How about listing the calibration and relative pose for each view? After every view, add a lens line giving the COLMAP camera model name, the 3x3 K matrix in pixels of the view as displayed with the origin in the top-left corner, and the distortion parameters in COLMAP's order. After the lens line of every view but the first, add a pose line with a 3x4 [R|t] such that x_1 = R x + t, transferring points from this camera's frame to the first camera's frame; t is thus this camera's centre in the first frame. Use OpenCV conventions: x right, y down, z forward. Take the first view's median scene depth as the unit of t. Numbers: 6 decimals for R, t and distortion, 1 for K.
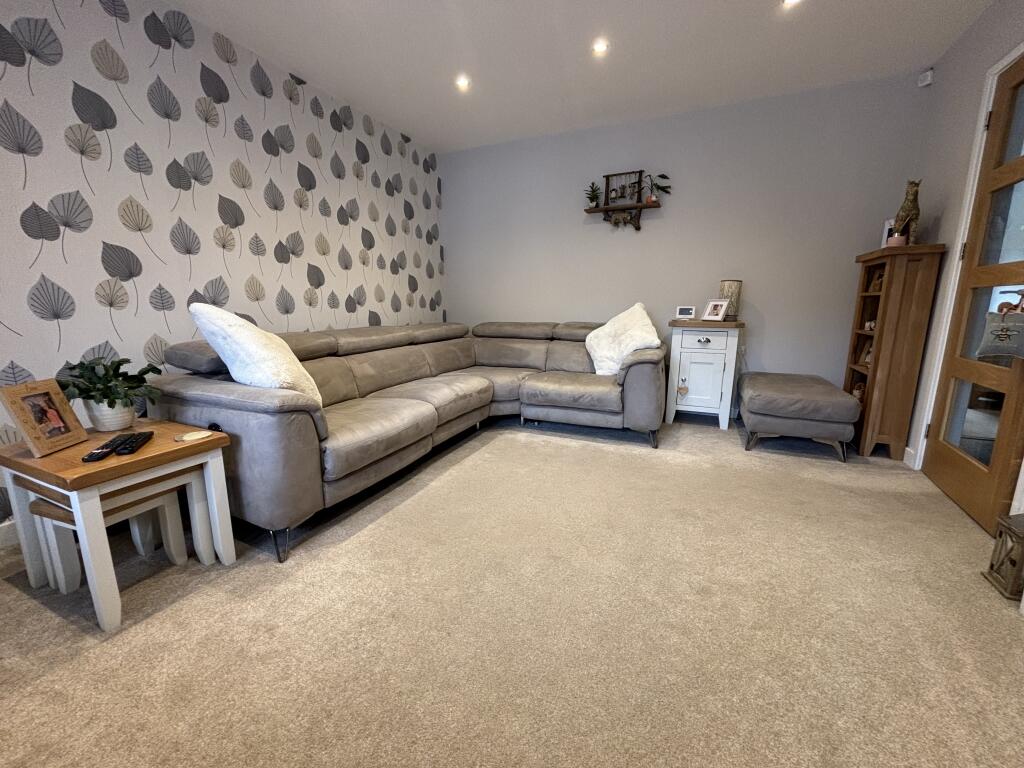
lens RADIAL K [[416.3, 0, 512.9], [0, 416.3, 385.5], [0, 0, 1]] dist [-0.004164, 0.001313]
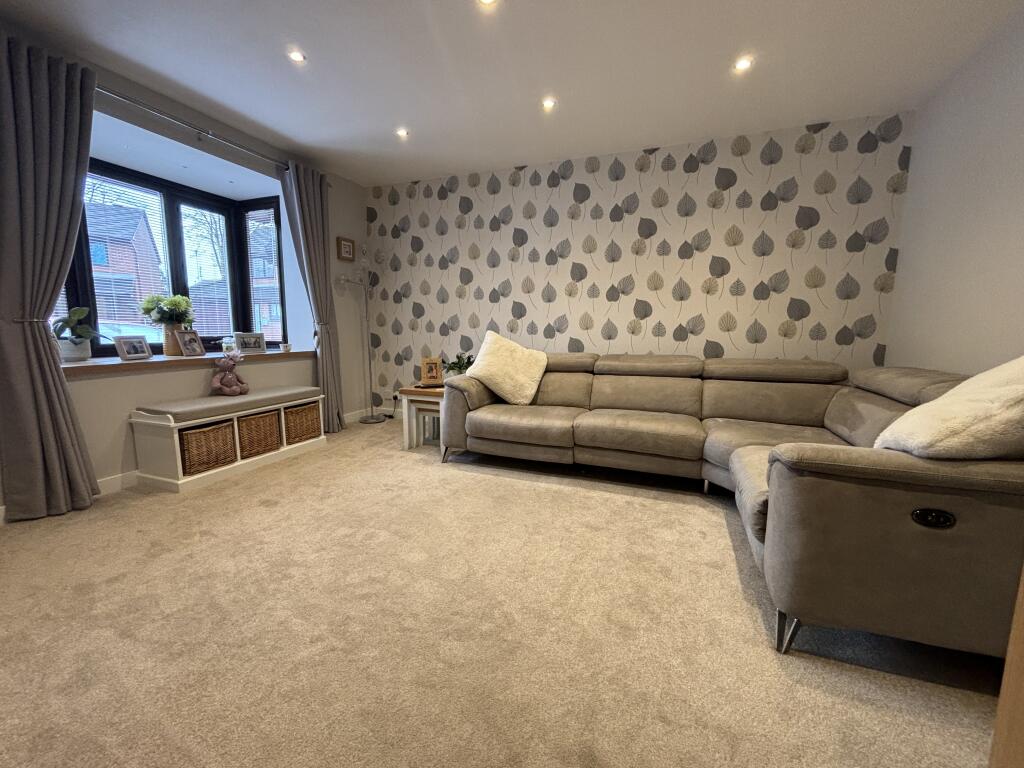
lens RADIAL K [[416.3, 0, 513.5], [0, 416.3, 387.0], [0, 0, 1]] dist [-0.004164, 0.001313]
pose [[0.039983, 0.138776, -0.989516, 0.683188], [-0.205950, 0.970189, 0.127744, -0.119318], [0.977745, 0.198684, 0.067372, 0.583232]]
